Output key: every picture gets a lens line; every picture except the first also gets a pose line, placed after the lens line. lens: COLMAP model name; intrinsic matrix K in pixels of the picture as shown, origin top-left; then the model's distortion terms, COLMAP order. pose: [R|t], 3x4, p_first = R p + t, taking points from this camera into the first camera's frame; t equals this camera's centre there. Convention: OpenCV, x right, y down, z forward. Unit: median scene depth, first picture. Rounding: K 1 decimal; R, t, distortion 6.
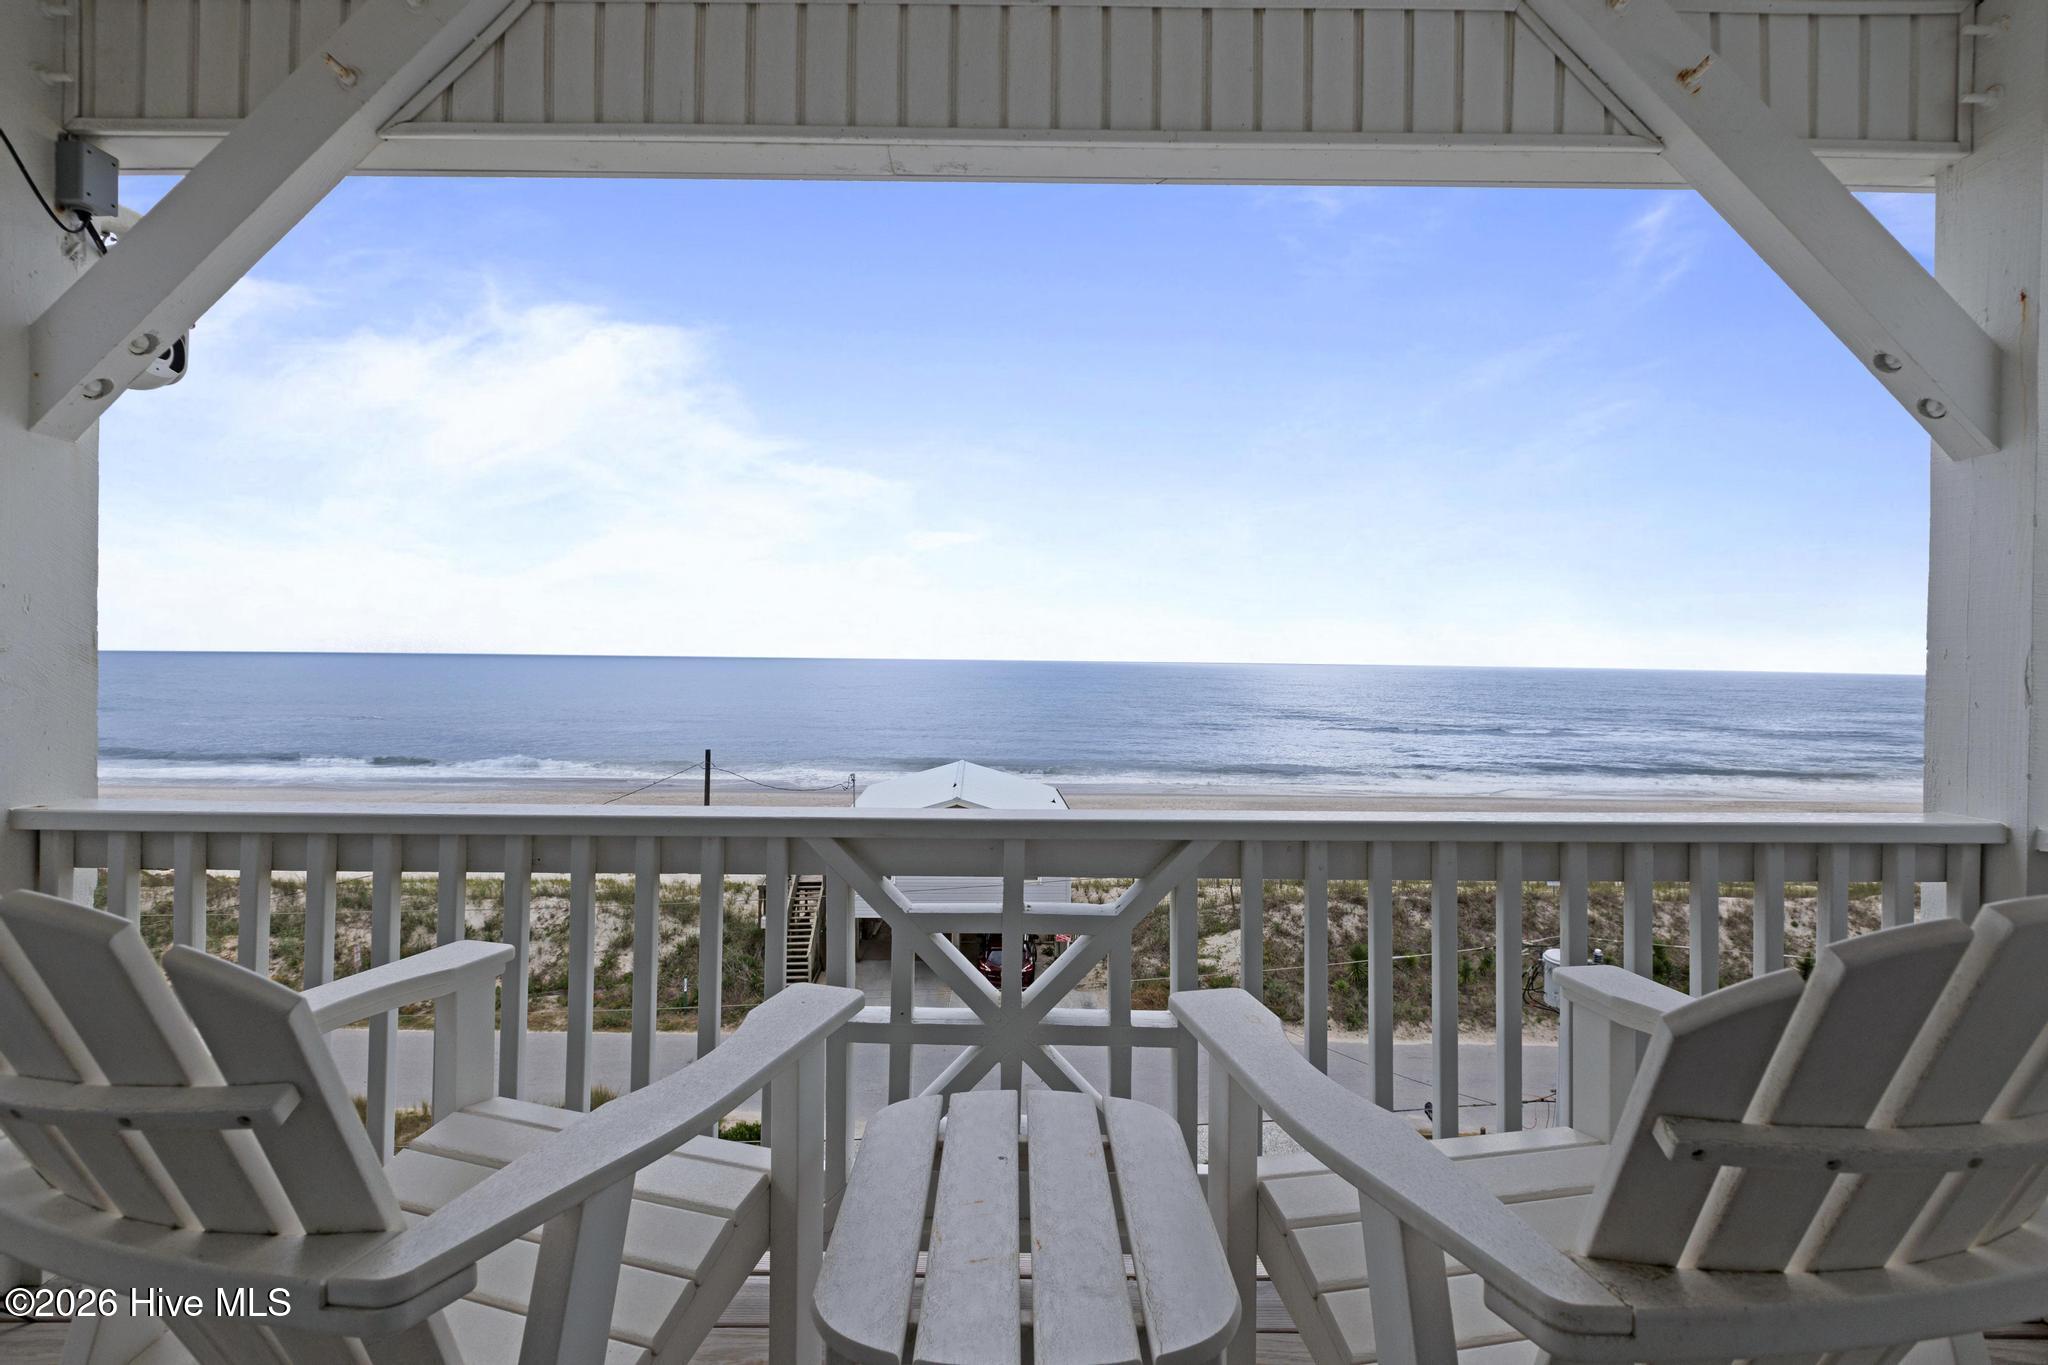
lens RADIAL K [[958.7, 0, 1109.5], [0, 958.7, 680.1], [0, 0, 1]] dist [0.001070, 0.000088]
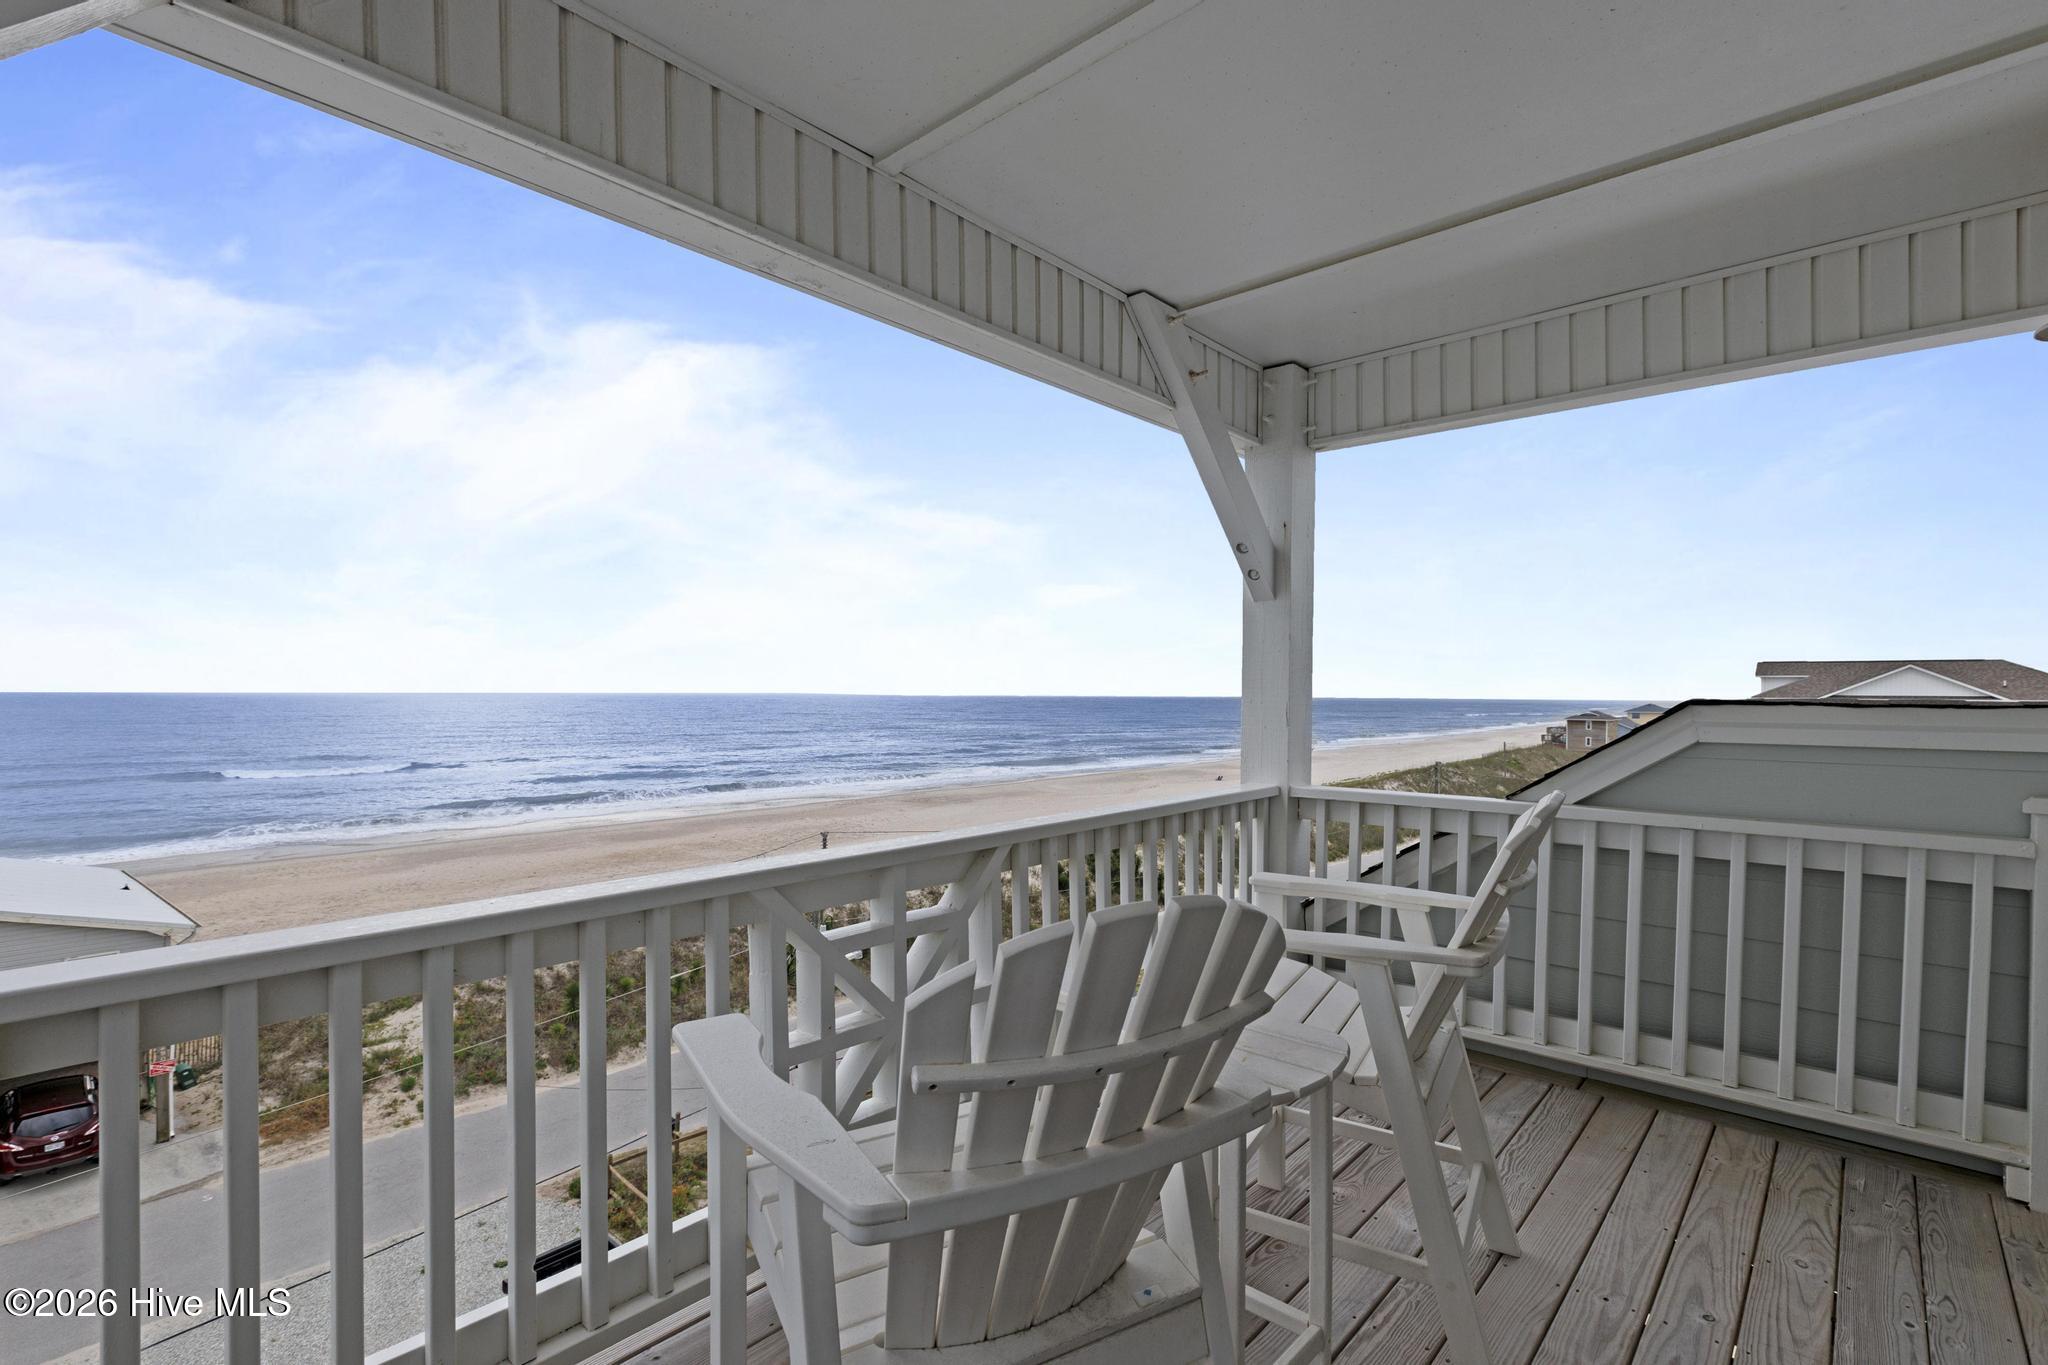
lens RADIAL K [[951.9, 0, 1027.5], [0, 951.9, 713.0], [0, 0, 1]] dist [0.009871, -0.000495]
pose [[0.664071, -0.025588, 0.747232, -0.153848], [0.017266, 0.999673, 0.018888, -0.008224], [-0.747470, 0.000358, 0.664295, 0.011431]]
